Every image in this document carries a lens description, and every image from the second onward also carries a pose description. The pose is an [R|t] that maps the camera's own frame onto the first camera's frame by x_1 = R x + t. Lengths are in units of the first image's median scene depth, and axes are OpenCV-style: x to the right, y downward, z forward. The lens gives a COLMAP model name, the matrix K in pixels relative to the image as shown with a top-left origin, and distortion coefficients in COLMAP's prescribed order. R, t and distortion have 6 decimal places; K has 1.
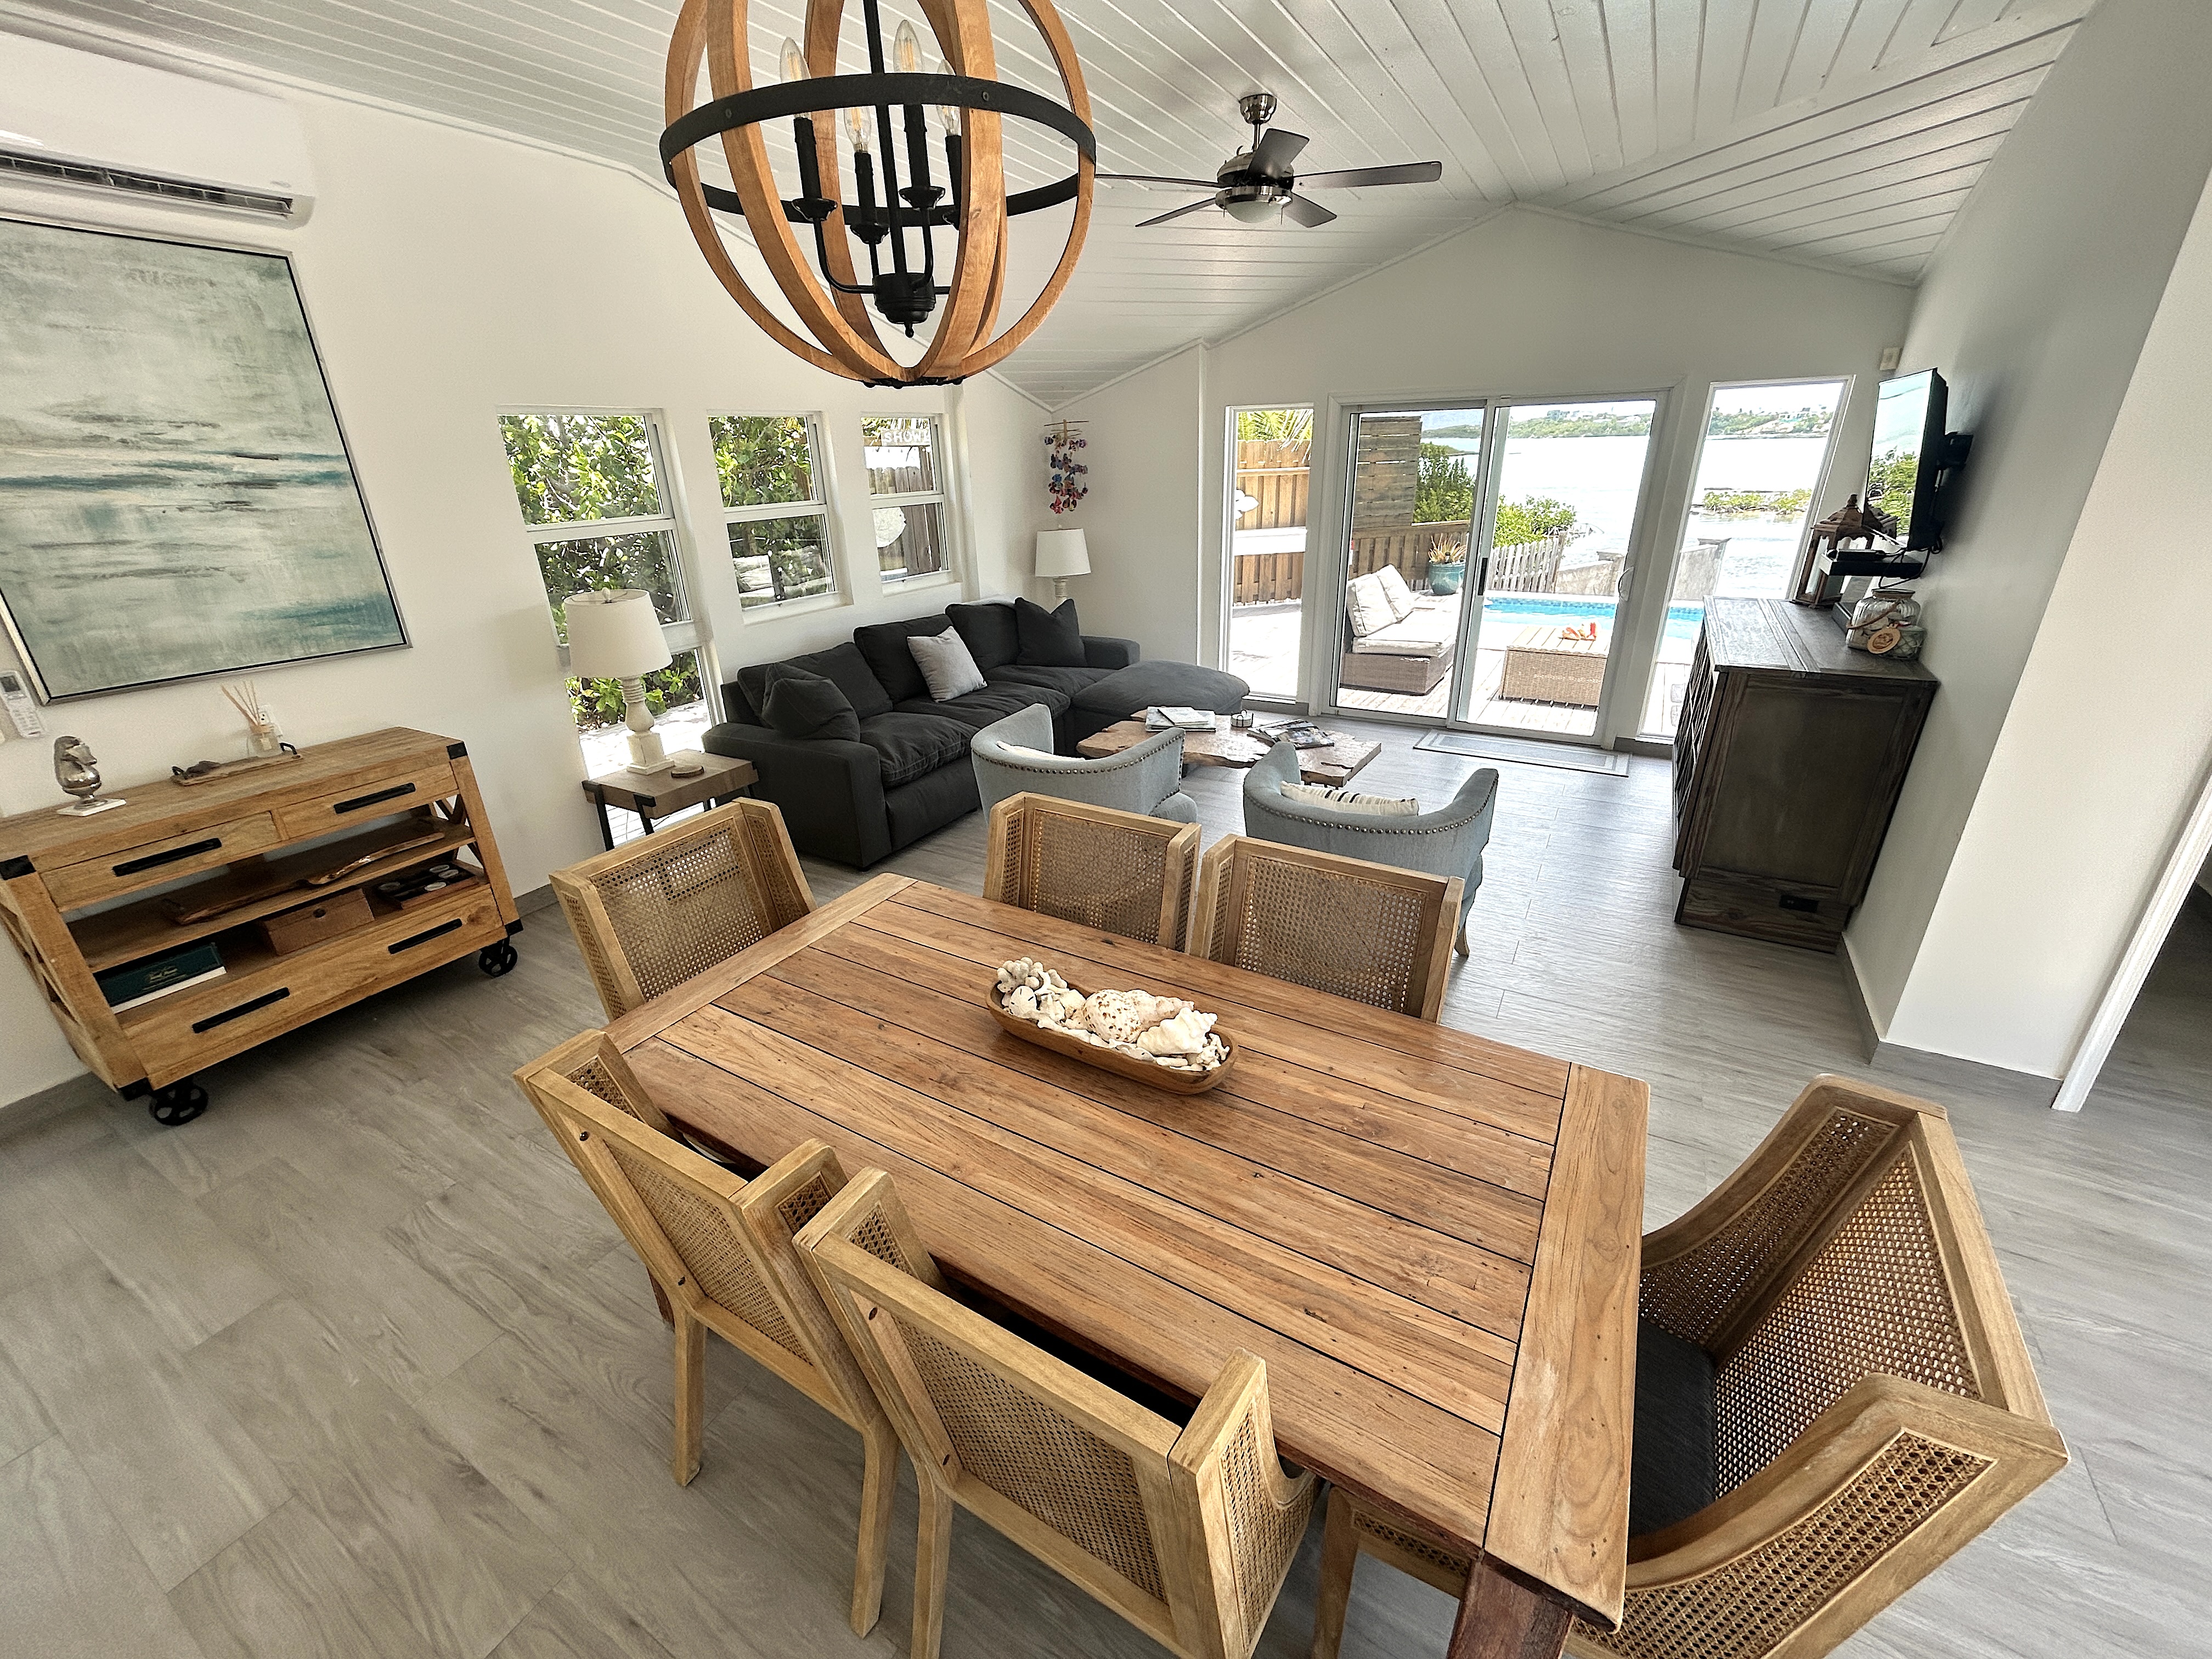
lens RADIAL K [[891.0, 0, 1099.8], [0, 891.0, 823.0], [0, 0, 1]] dist [0.001839, -0.000134]
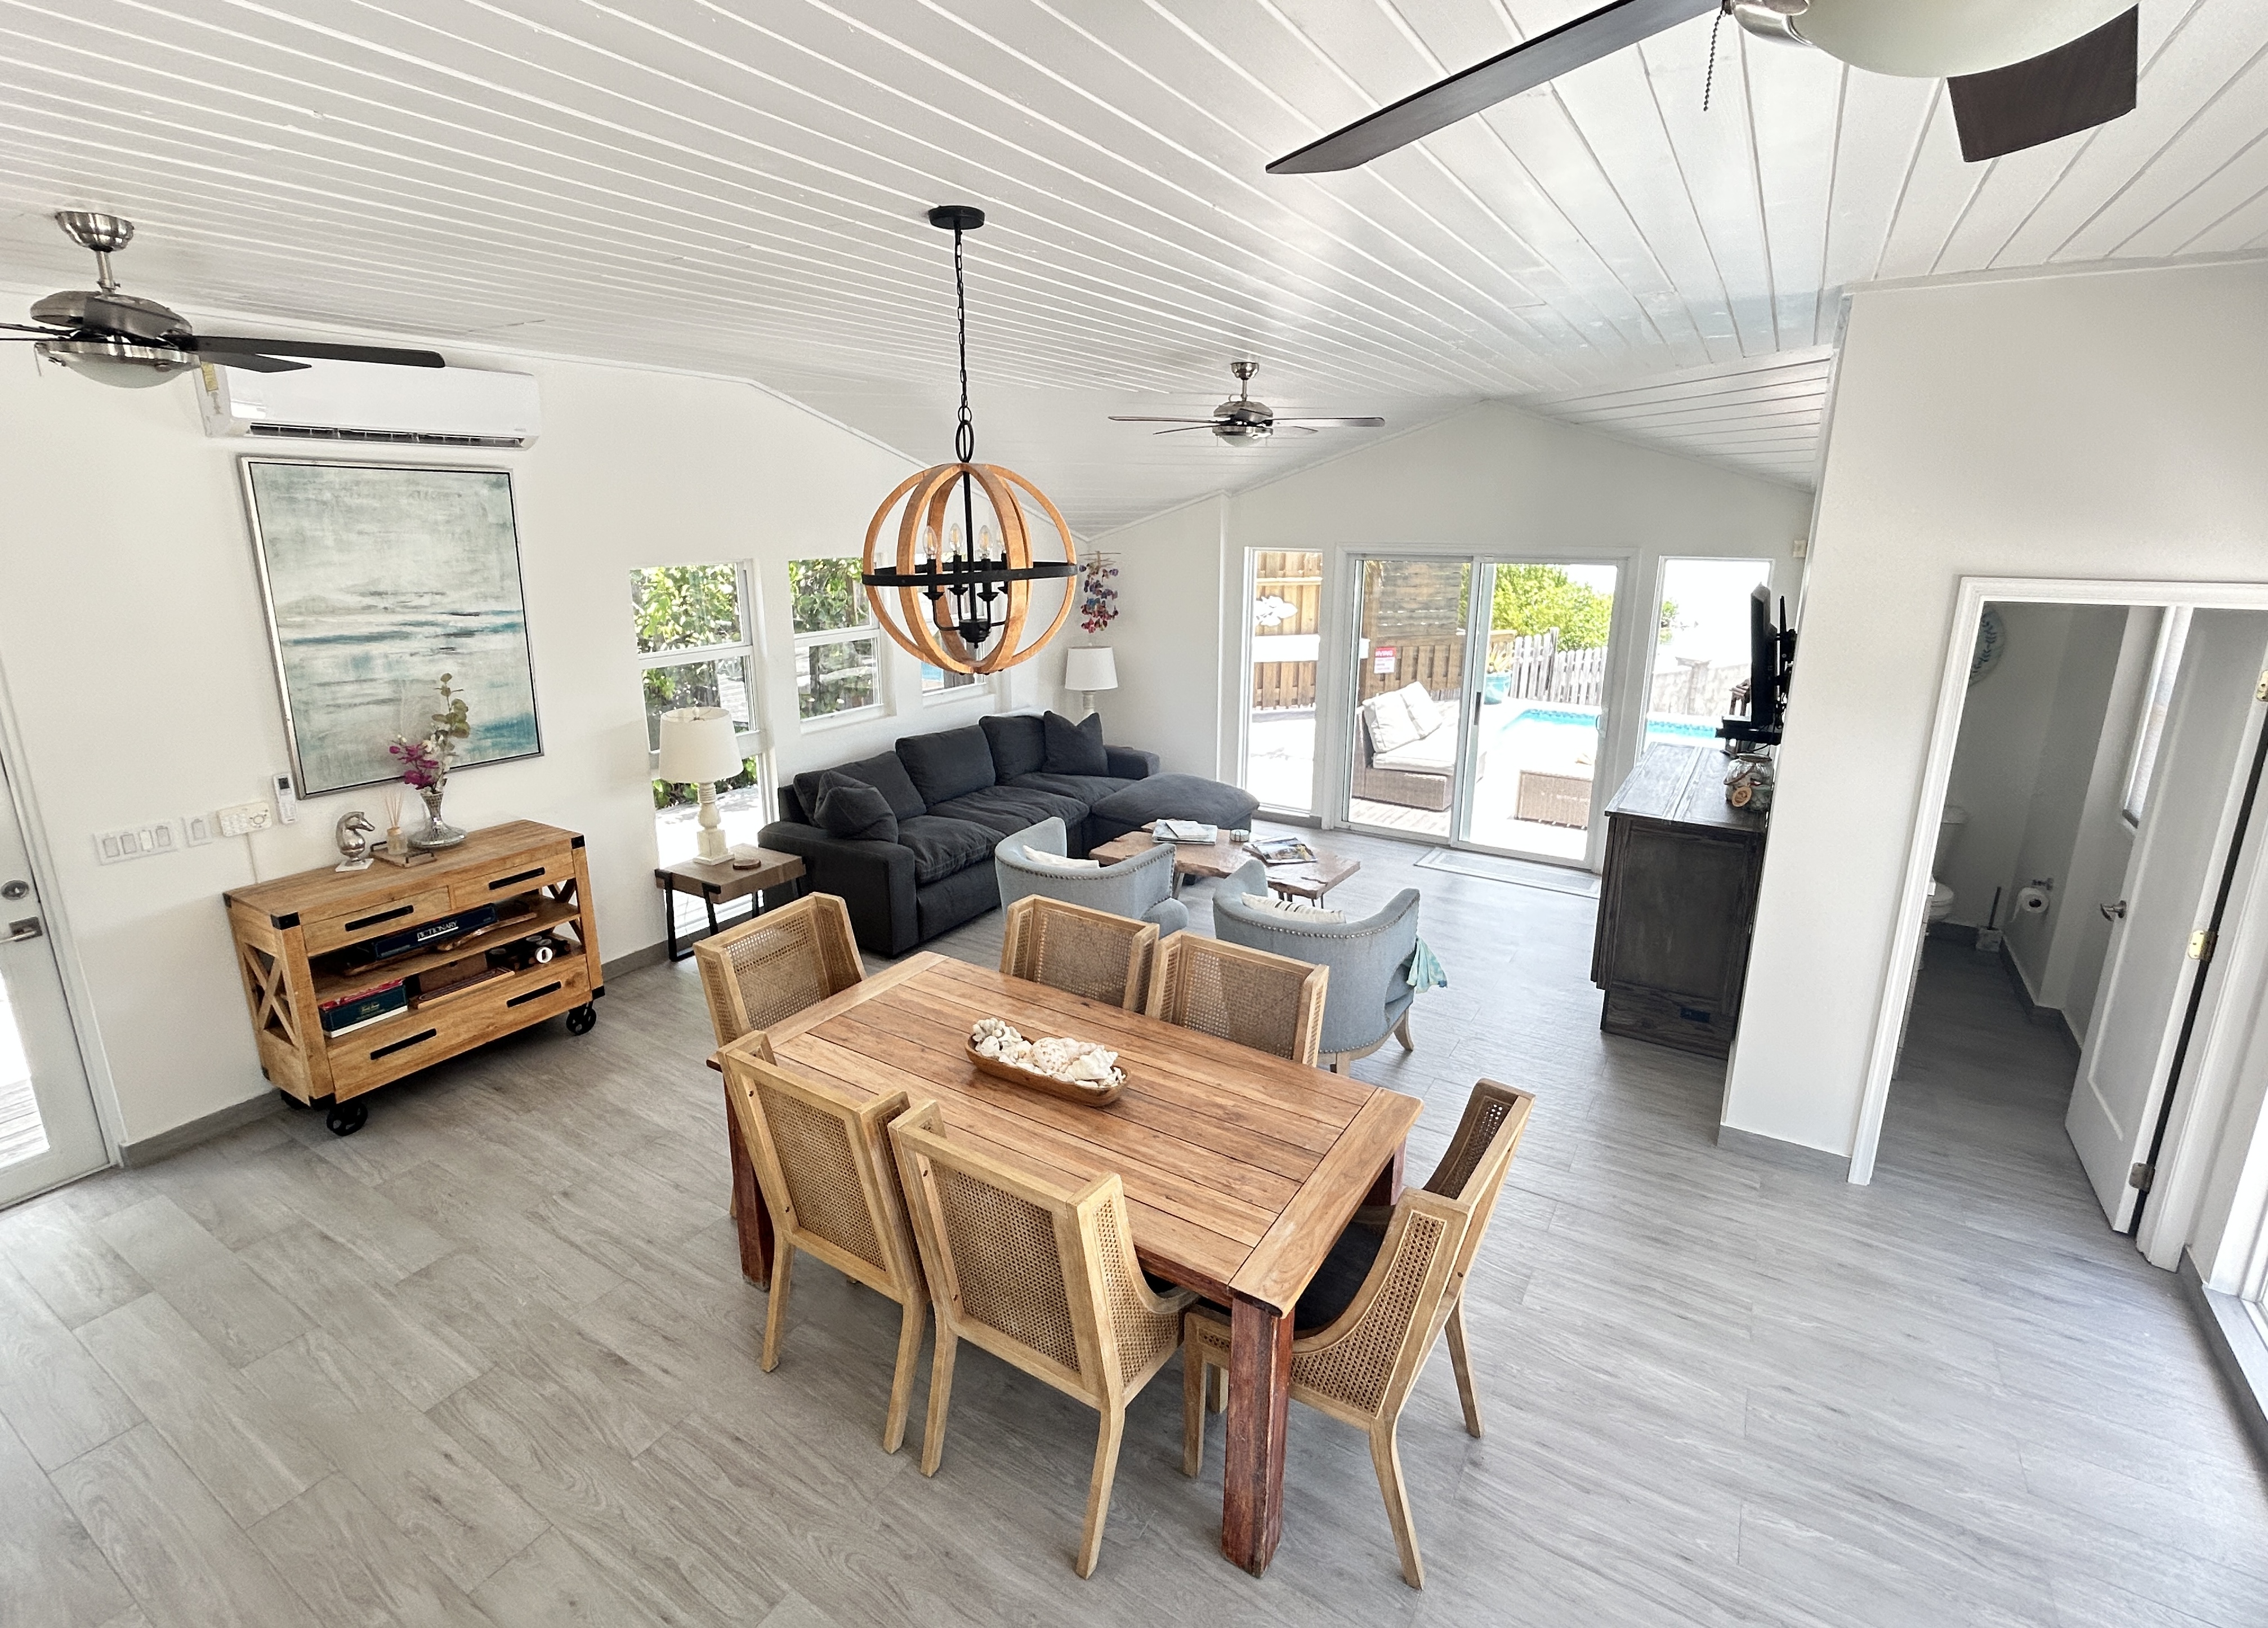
lens RADIAL K [[1055.7, 0, 1136.0], [0, 1055.7, 774.3], [0, 0, 1]] dist [0.000733, -0.000222]
pose [[0.999231, 0.037245, -0.012235, 0.074090], [-0.038648, 0.988215, -0.148110, 0.015218], [0.006574, 0.148469, 0.988895, -0.531450]]
